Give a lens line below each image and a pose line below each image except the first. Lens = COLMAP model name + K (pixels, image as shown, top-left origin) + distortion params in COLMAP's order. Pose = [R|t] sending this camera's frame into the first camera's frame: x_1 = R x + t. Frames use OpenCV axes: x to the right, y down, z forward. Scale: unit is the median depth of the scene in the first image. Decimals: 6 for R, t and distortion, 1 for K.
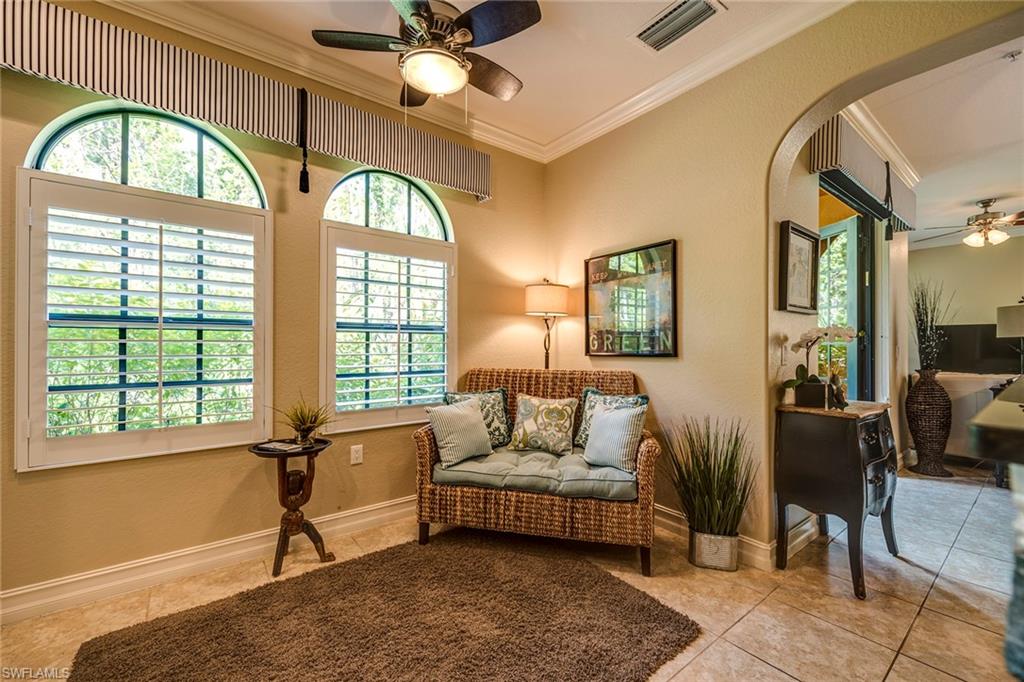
lens RADIAL K [[393.1, 0, 506.8], [0, 393.1, 344.2], [0, 0, 1]] dist [-0.003223, -0.001165]
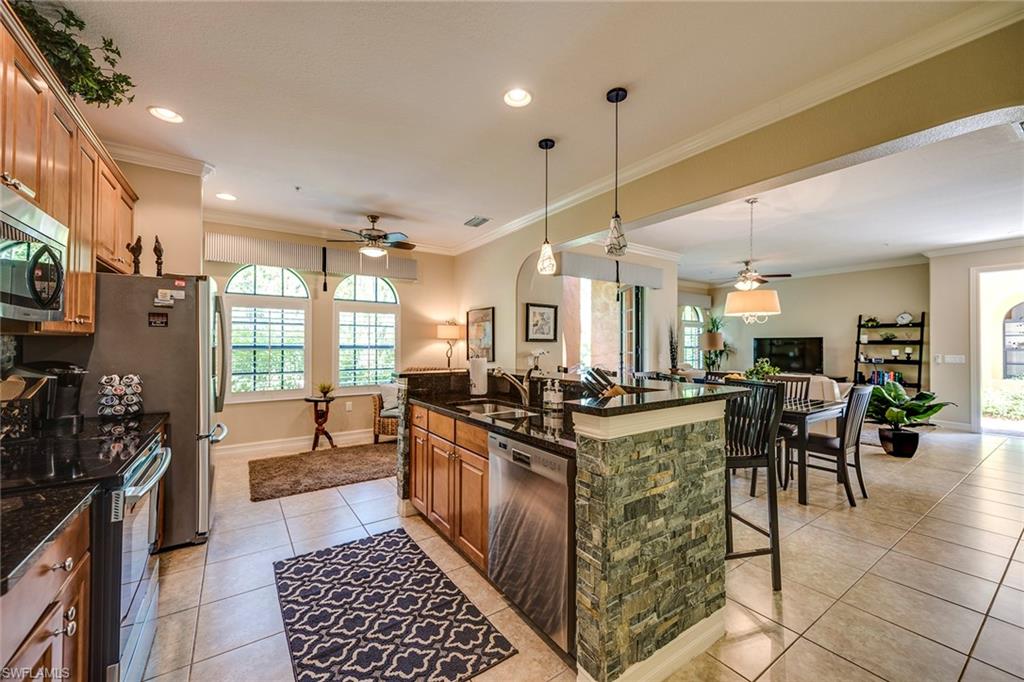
lens RADIAL K [[393.1, 0, 506.1], [0, 393.1, 341.2], [0, 0, 1]] dist [-0.003223, -0.001165]
pose [[0.997973, -0.002557, -0.063587, 0.685297], [0.001982, 0.999956, -0.009116, -0.064543], [0.063607, 0.008972, 0.997935, -1.224818]]
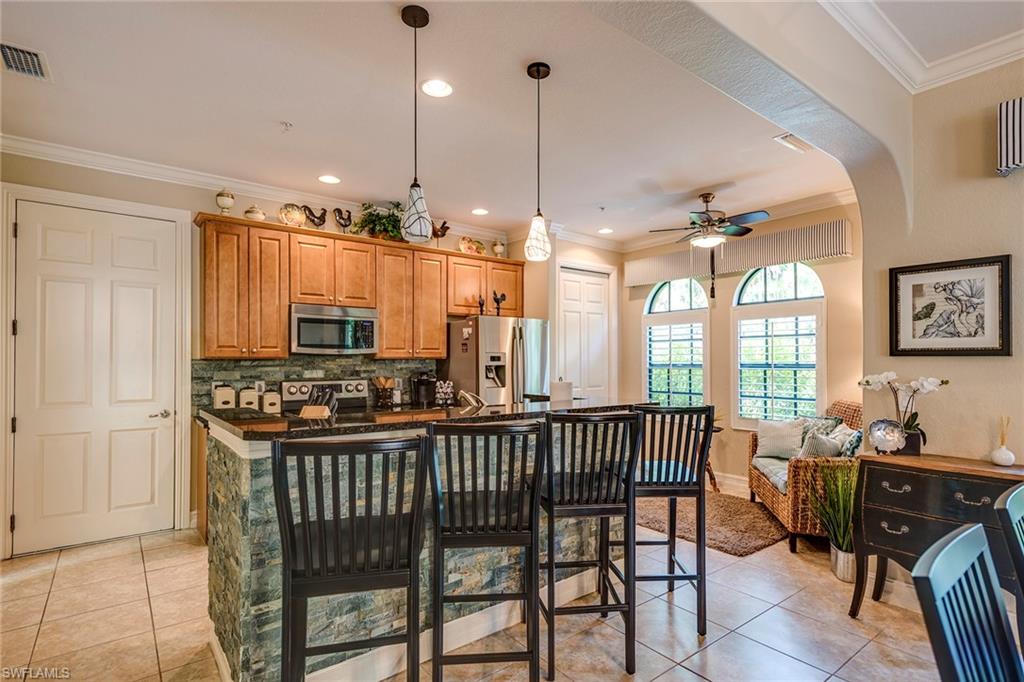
lens RADIAL K [[505.0, 0, 516.1], [0, 505.0, 359.4], [0, 0, 1]] dist [-0.001581, -0.001739]
pose [[0.021282, -0.009097, -0.999732, 1.875967], [0.004015, 0.999951, -0.009013, -0.065639], [0.999765, -0.003822, 0.021317, -0.004414]]
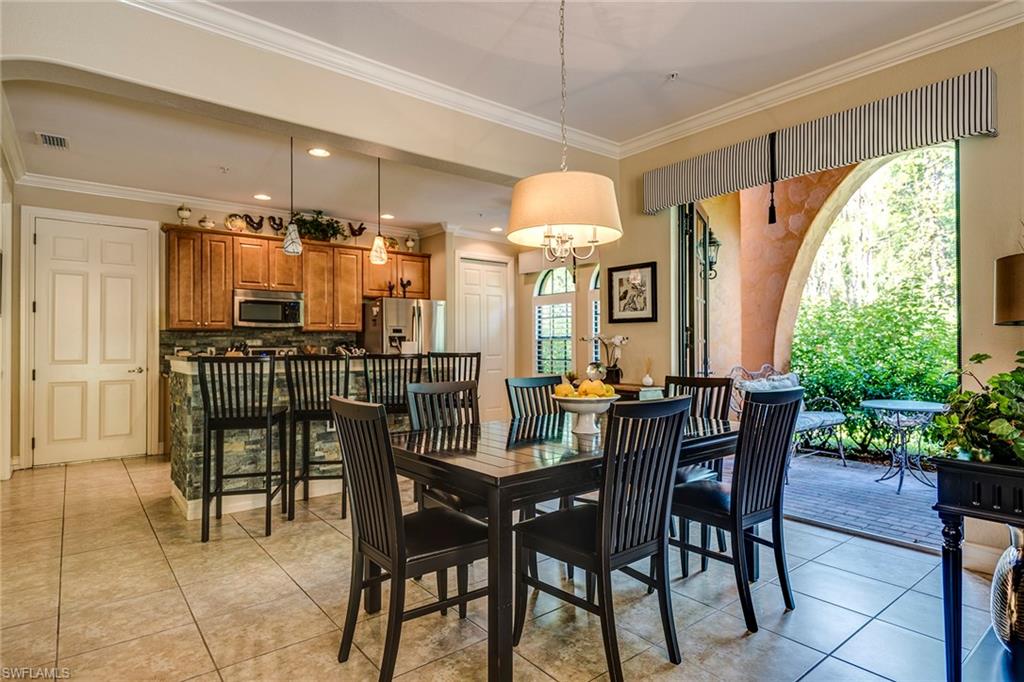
lens RADIAL K [[523.6, 0, 515.3], [0, 523.6, 342.1], [0, 0, 1]] dist [-0.006325, -0.001105]
pose [[0.050386, -0.009275, -0.998687, 2.665157], [0.007956, 0.999929, -0.008885, 0.006286], [0.998698, -0.007498, 0.050456, 0.471874]]
